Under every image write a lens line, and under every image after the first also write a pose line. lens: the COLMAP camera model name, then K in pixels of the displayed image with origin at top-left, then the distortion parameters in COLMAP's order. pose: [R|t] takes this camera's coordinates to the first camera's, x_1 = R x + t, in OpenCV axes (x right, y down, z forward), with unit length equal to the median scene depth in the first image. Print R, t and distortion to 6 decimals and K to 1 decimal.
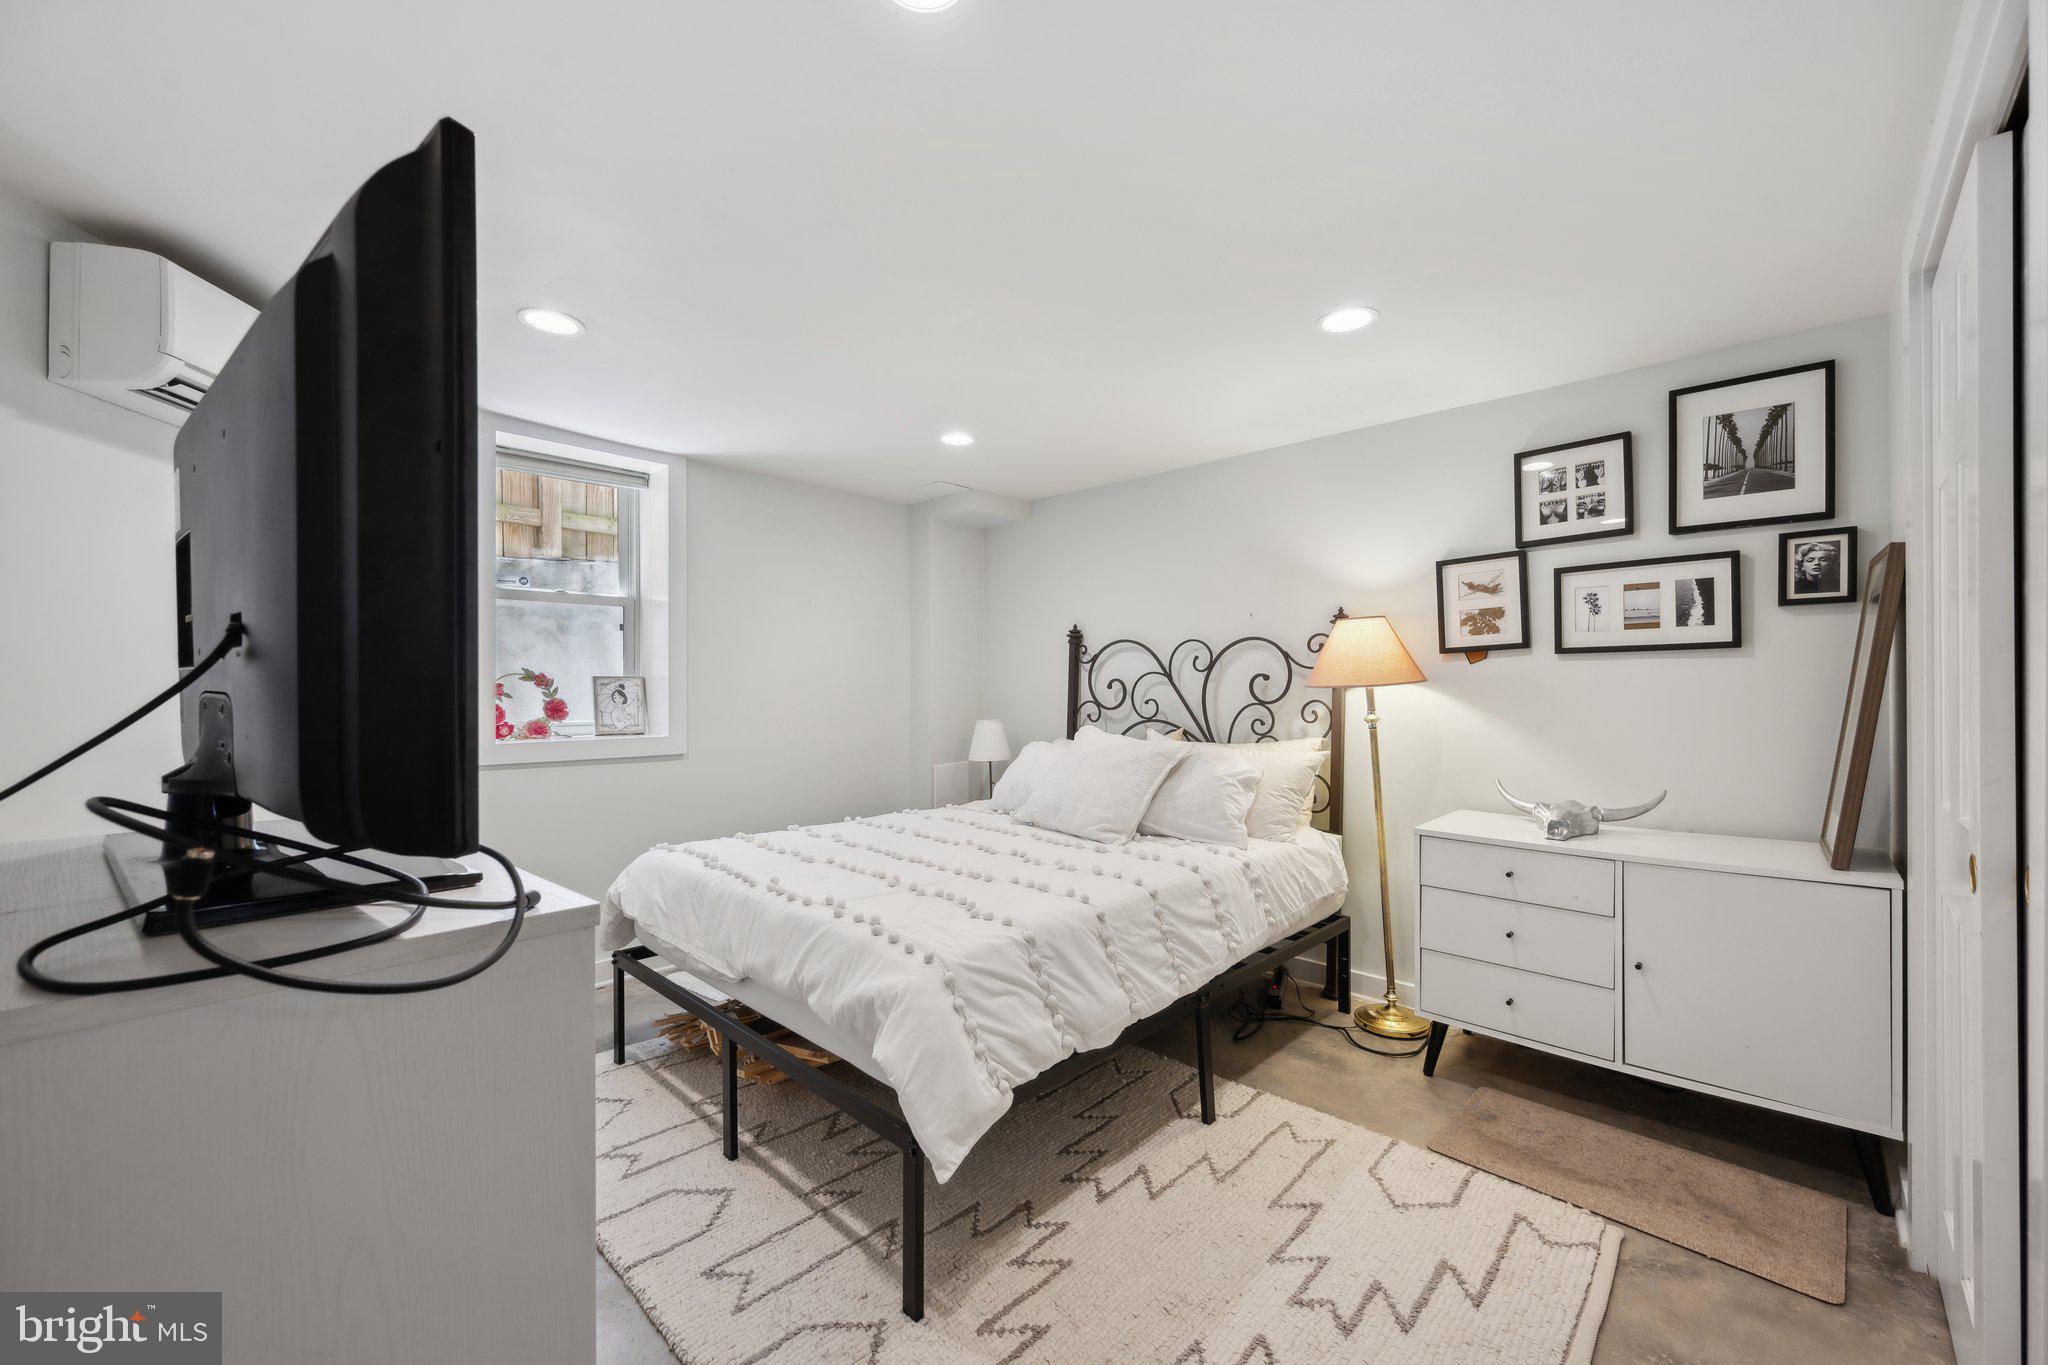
lens RADIAL K [[809.8, 0, 1020.2], [0, 809.8, 685.6], [0, 0, 1]] dist [0.000034, -0.000089]
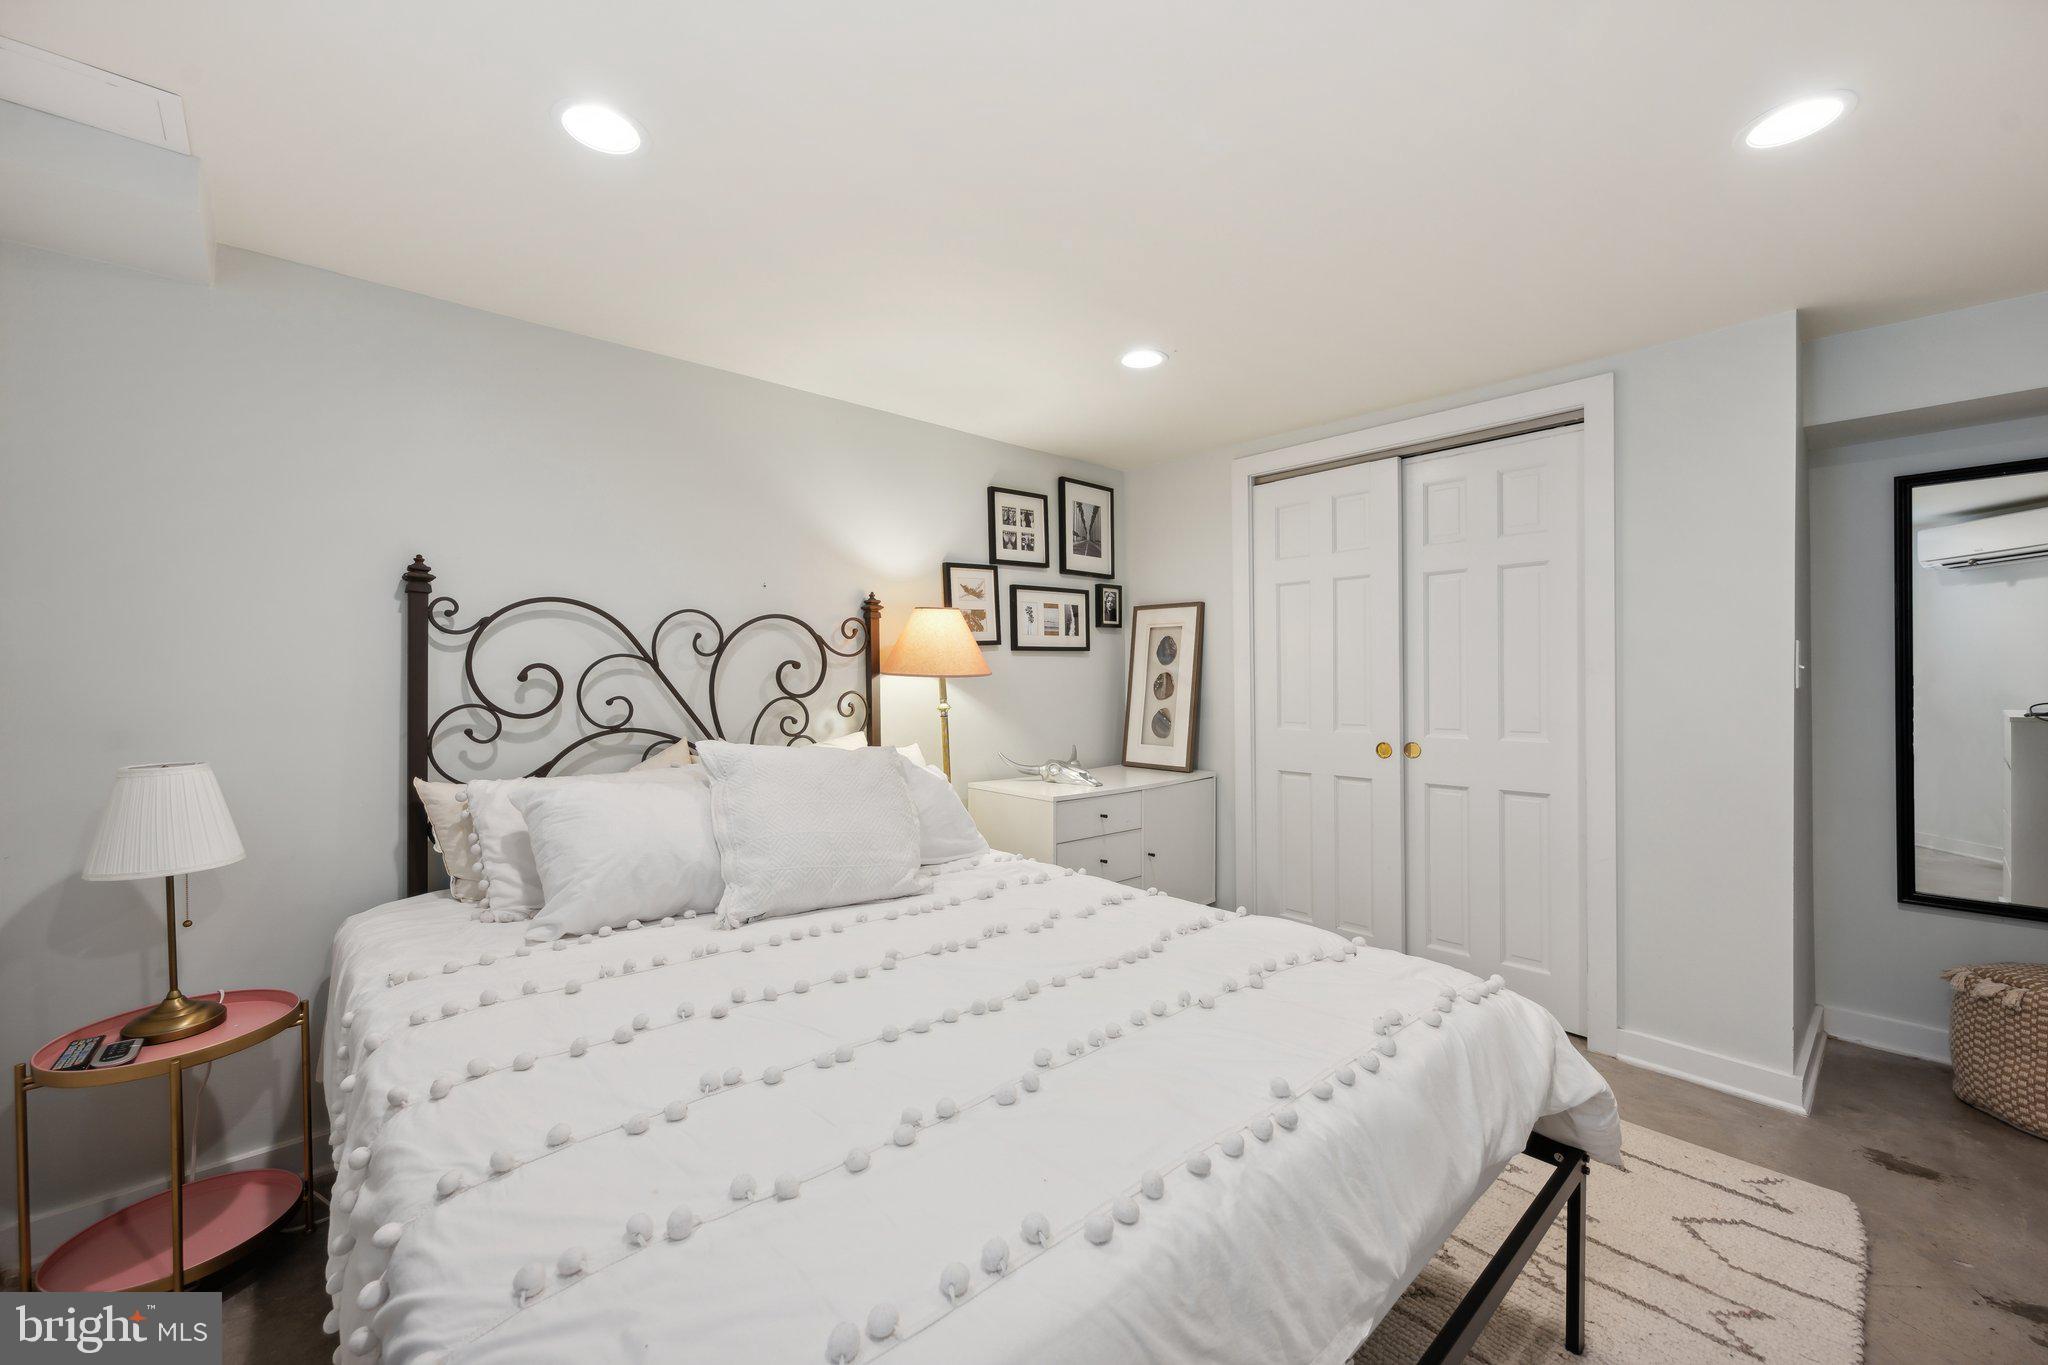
lens RADIAL K [[796.7, 0, 1019.7], [0, 796.7, 675.5], [0, 0, 1]] dist [-0.000306, -0.000042]
pose [[0.079766, -0.000958, 0.996813, -0.585456], [0.001070, 0.999999, 0.000876, -0.000104], [-0.996813, 0.000996, 0.079767, 0.856889]]
